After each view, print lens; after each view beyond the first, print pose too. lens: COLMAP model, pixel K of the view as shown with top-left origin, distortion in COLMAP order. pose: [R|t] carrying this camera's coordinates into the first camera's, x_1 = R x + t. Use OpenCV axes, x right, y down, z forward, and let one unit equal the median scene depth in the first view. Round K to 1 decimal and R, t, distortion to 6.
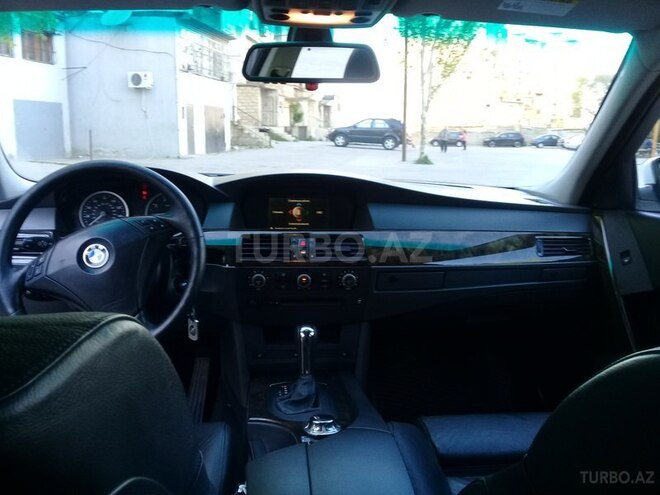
lens RADIAL K [[605.8, 0, 321.4], [0, 605.8, 245.5], [0, 0, 1]] dist [0.066060, -0.124939]
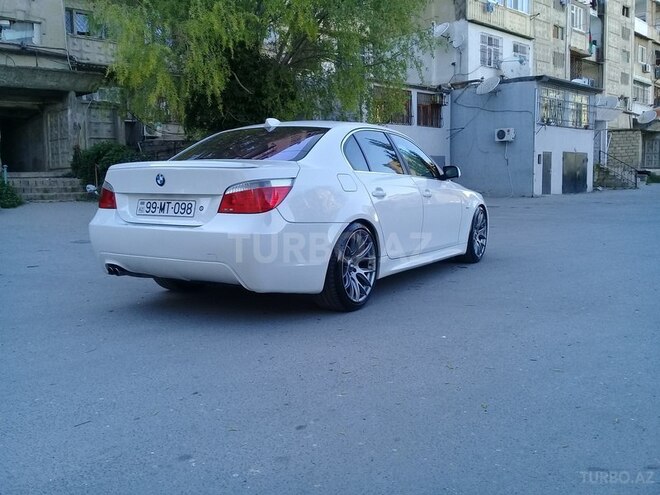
lens RADIAL K [[606.2, 0, 322.1], [0, 606.2, 247.0], [0, 0, 1]] dist [0.073388, -0.132567]
pose [[0.797977, 0.045507, -0.600968, 0.112138], [-0.090537, 0.994881, -0.044882, 0.030785], [0.595849, 0.090224, 0.798012, -0.129682]]
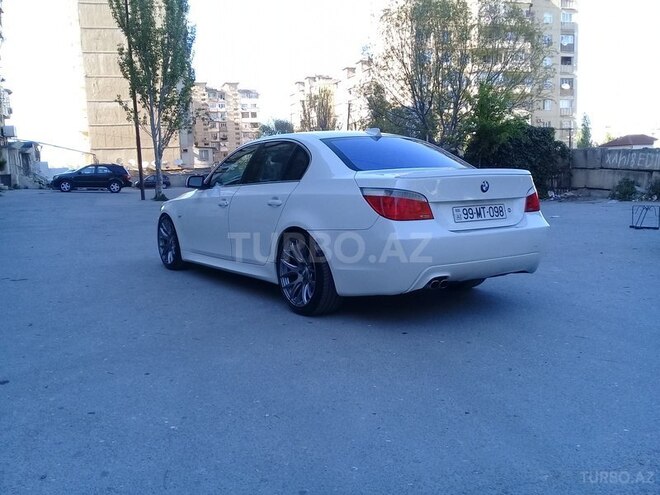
lens RADIAL K [[606.2, 0, 322.1], [0, 606.2, 247.0], [0, 0, 1]] dist [0.073388, -0.132567]
pose [[0.878799, -0.093812, 0.467881, -0.089768], [0.124510, 0.991599, -0.035042, 0.027811], [-0.460663, 0.089050, 0.883097, -0.152093]]
